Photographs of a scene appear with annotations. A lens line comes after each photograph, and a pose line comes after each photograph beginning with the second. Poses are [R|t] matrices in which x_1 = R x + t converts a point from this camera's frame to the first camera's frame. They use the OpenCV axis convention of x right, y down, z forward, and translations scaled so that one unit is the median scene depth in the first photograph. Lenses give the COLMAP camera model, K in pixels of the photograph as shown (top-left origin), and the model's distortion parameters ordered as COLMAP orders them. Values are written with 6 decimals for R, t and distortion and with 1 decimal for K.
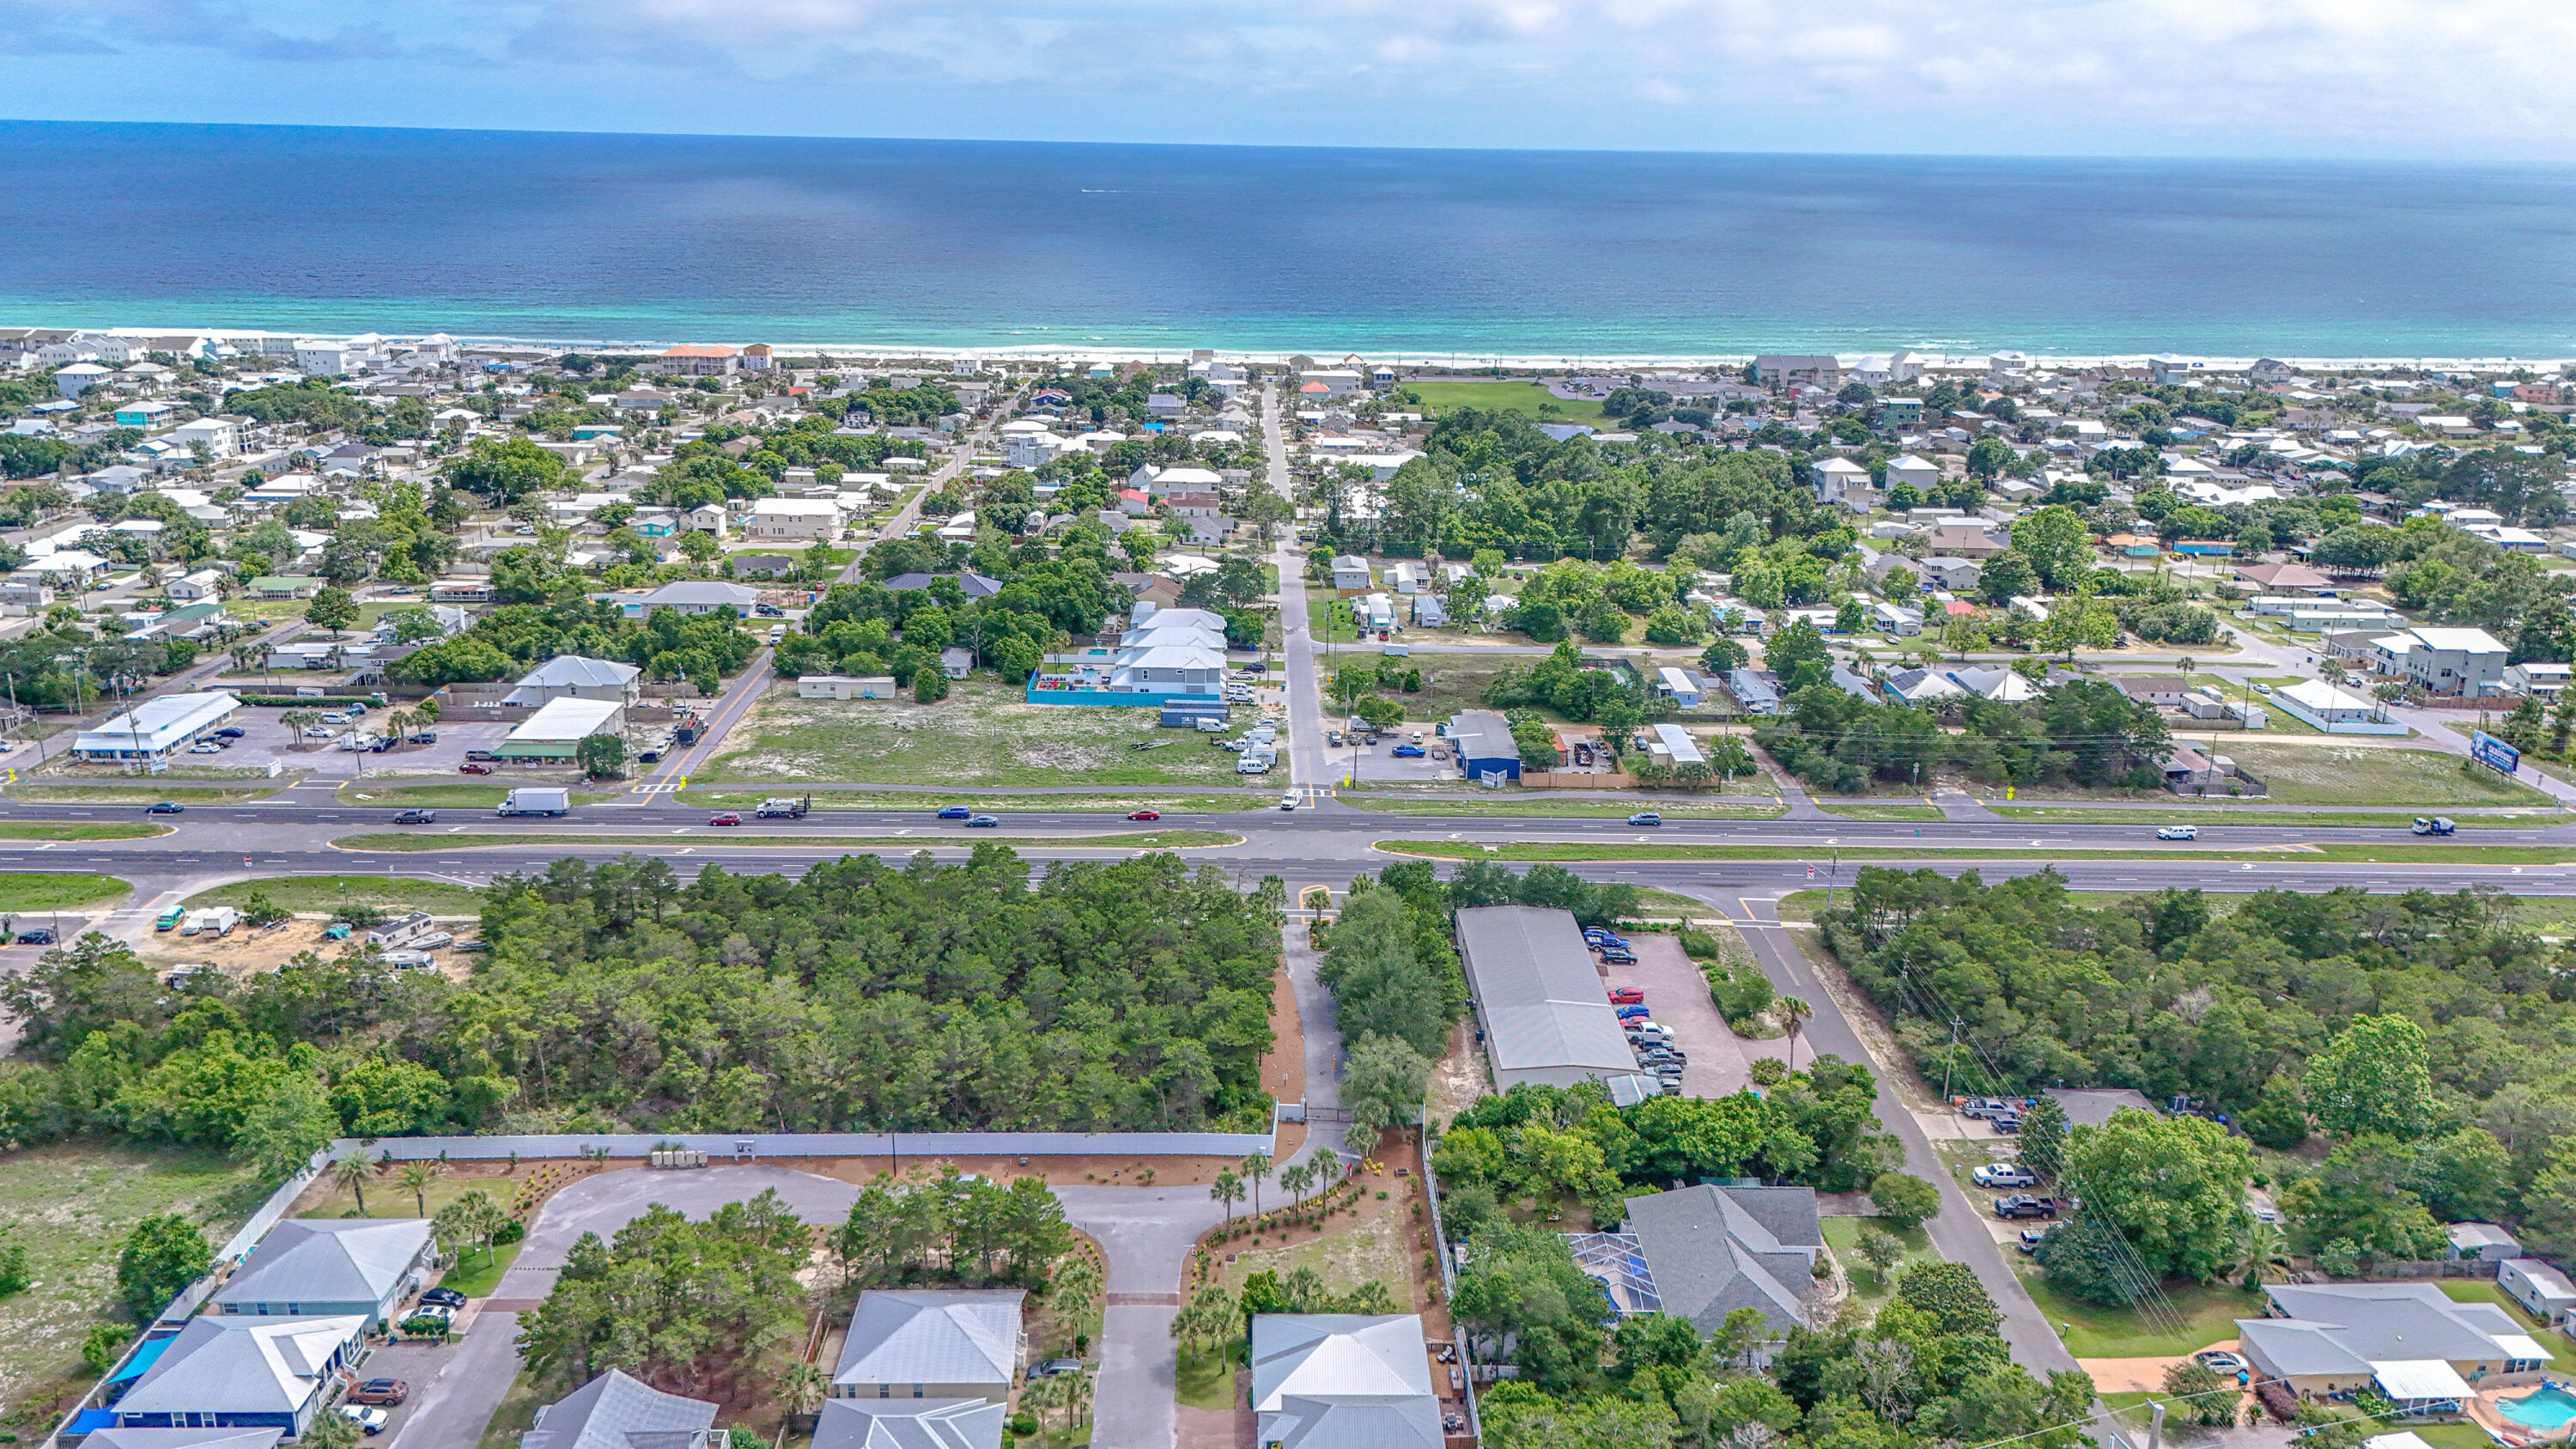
lens RADIAL K [[1884.1, 0, 1288.0], [0, 1884.1, 724.5], [0, 0, 1]] dist [0.070771, -0.065401]
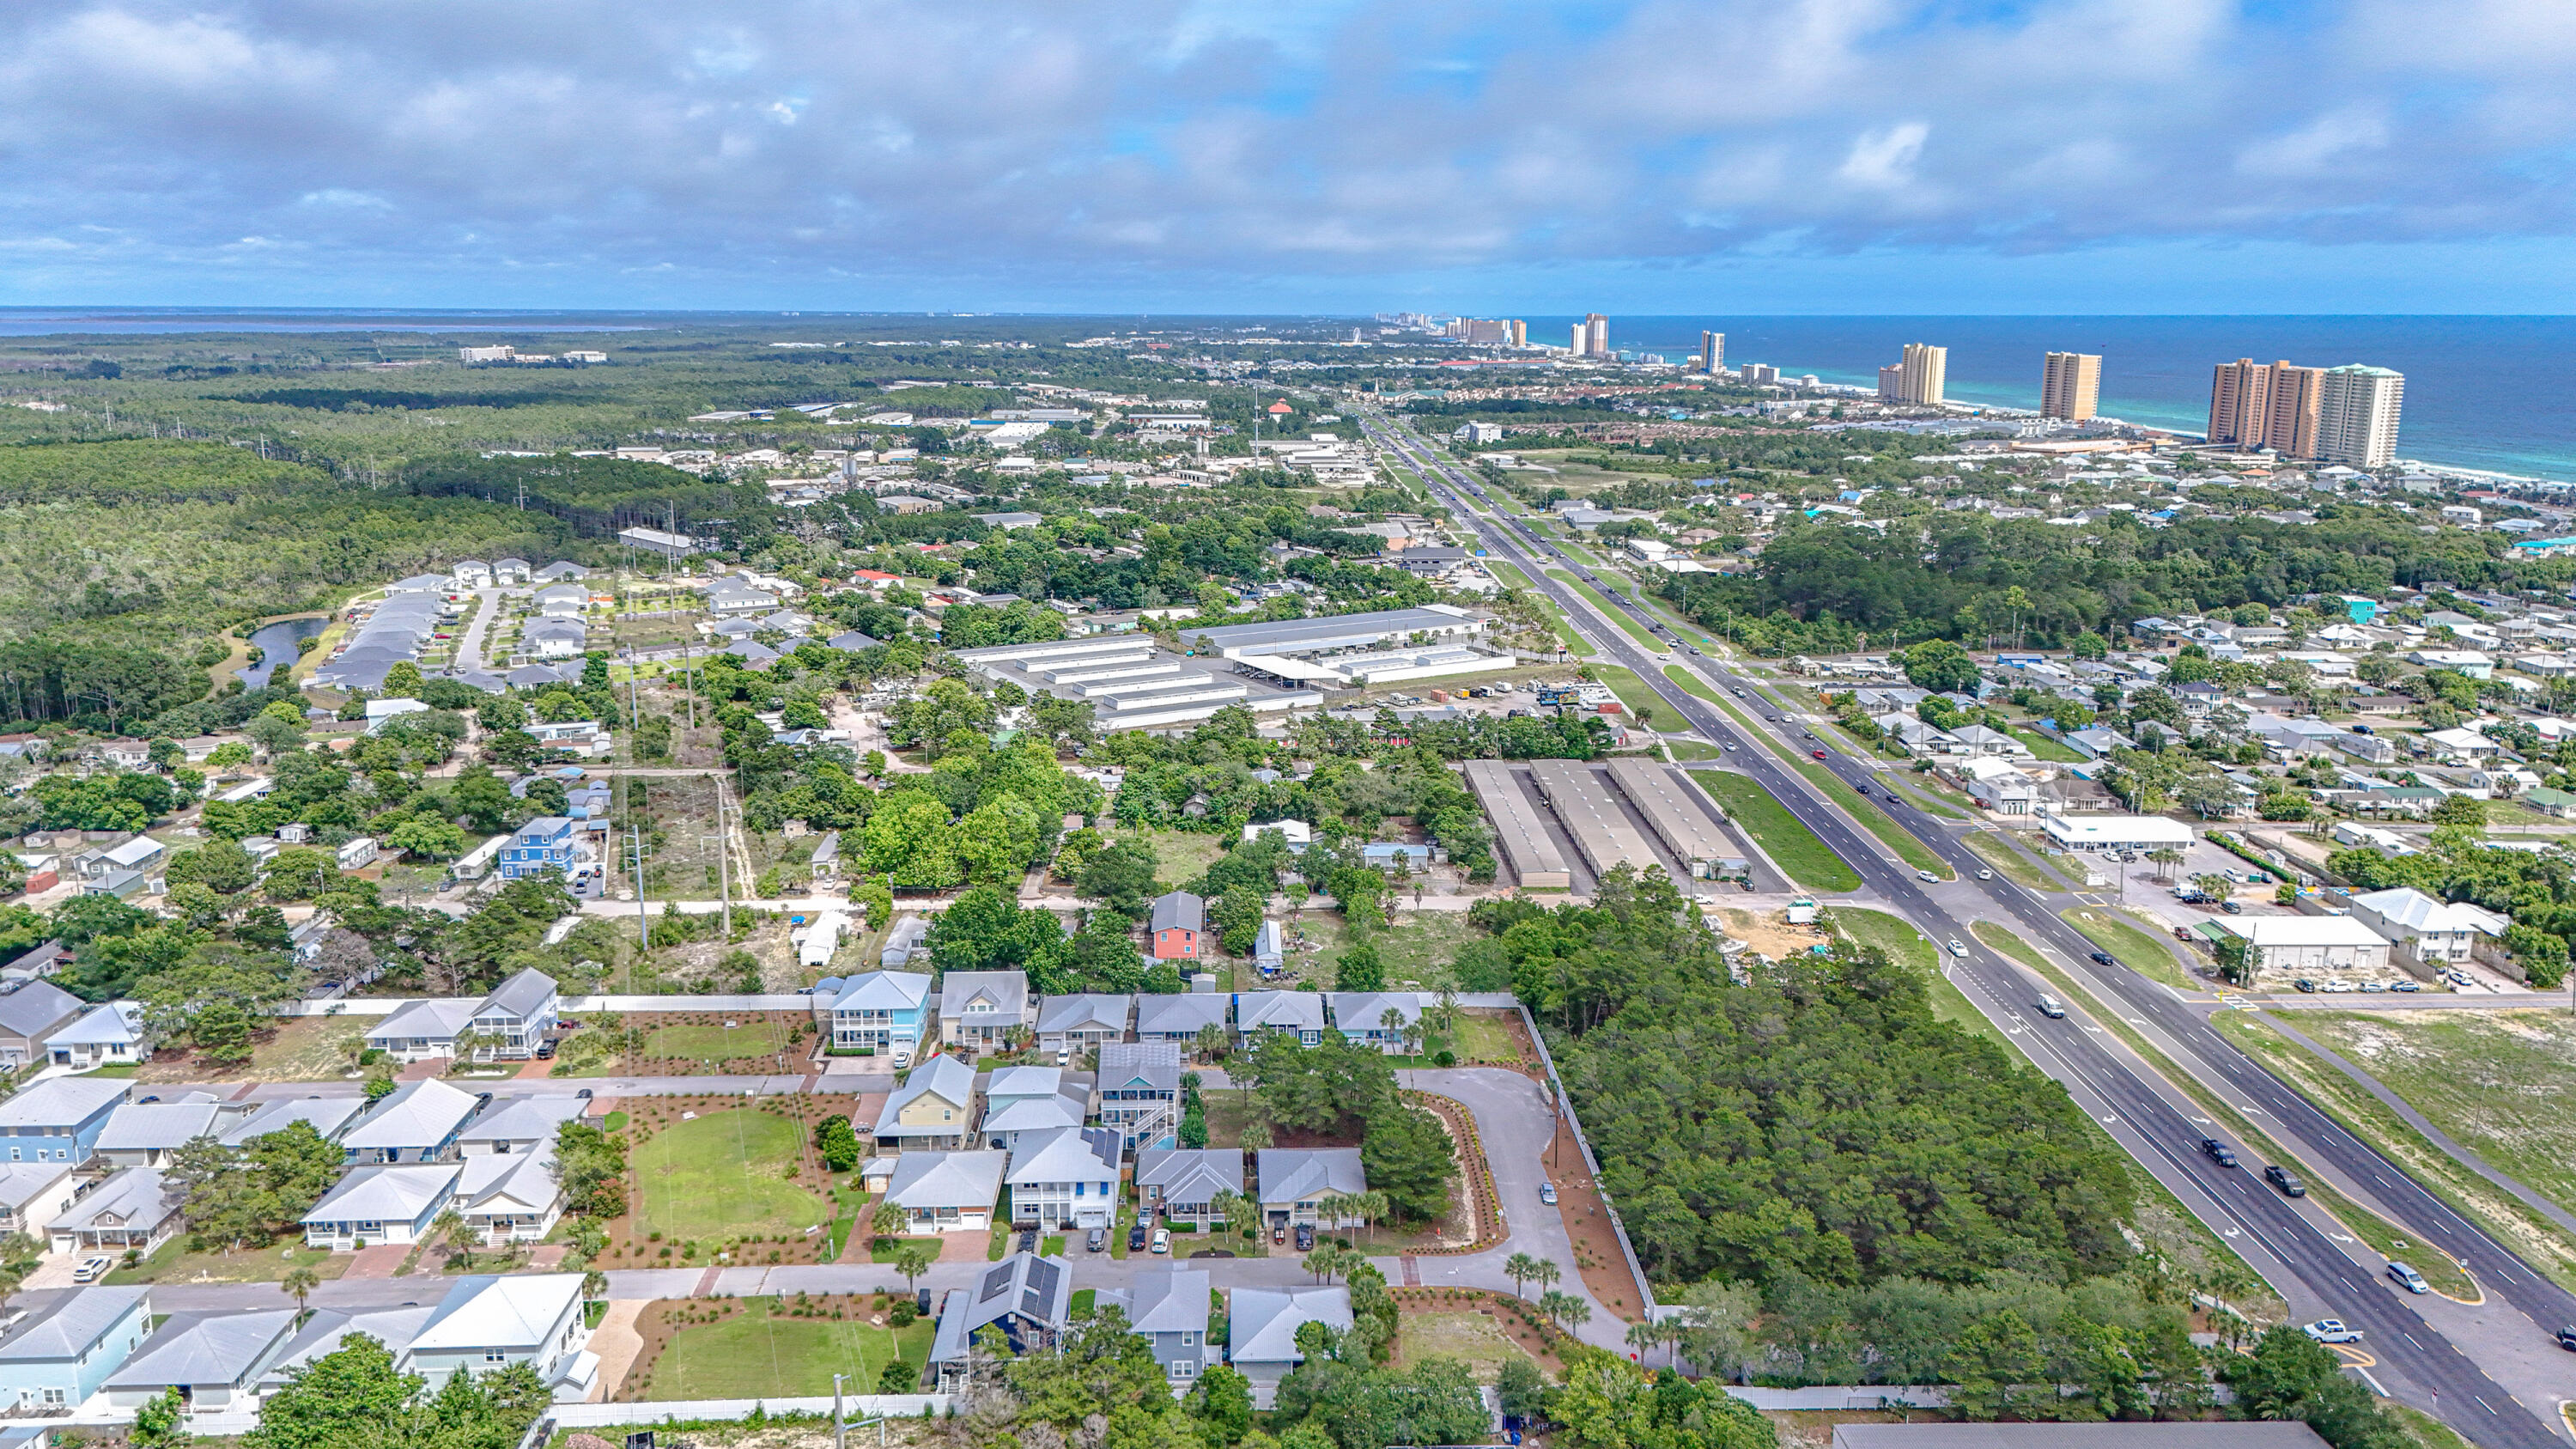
lens RADIAL K [[1886.5, 0, 1288.0], [0, 1886.5, 724.5], [0, 0, 1]] dist [0.067128, -0.053291]
pose [[0.009108, 0.201442, -0.979458, 0.540979], [-0.299841, 0.934978, 0.189505, -0.125774], [0.953946, 0.291955, 0.068916, 0.360453]]
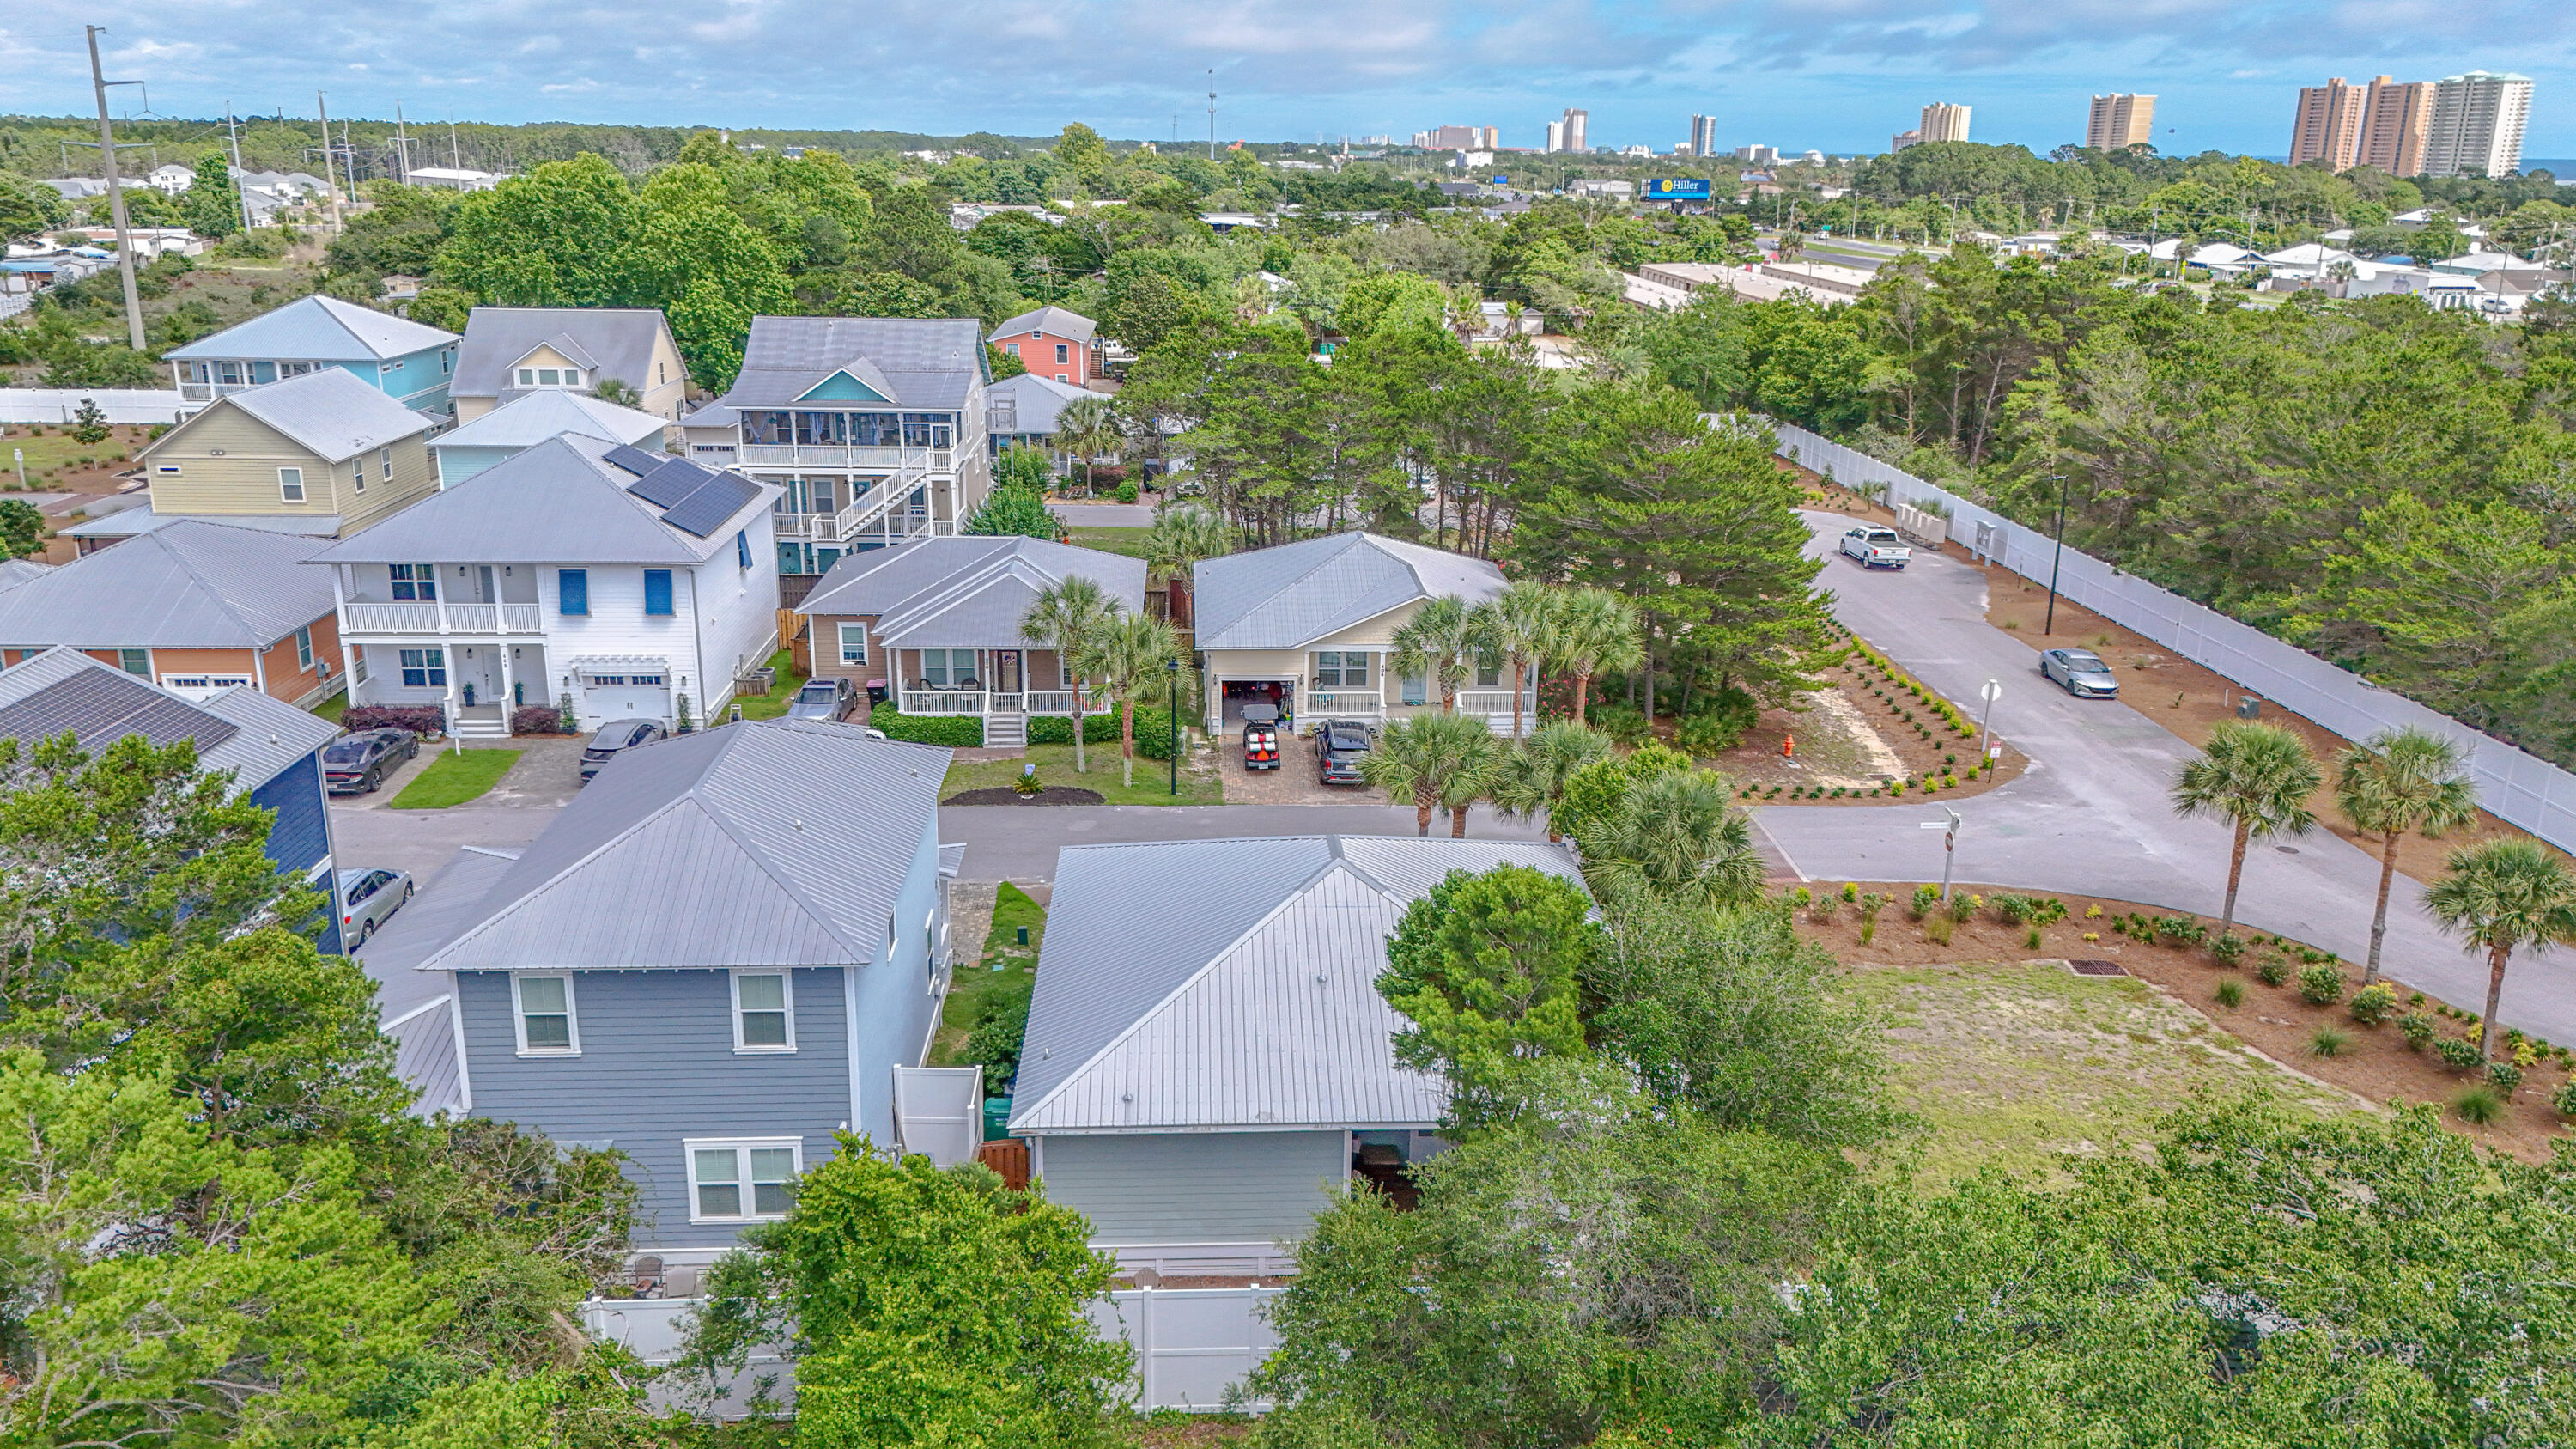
lens RADIAL K [[1899.6, 0, 1288.0], [0, 1899.6, 724.5], [0, 0, 1]] dist [0.040980, -0.006319]
pose [[0.030353, 0.280229, -0.959453, 0.125835], [-0.309167, 0.915456, 0.257598, 0.107727], [0.950523, 0.288813, 0.114424, 0.432962]]
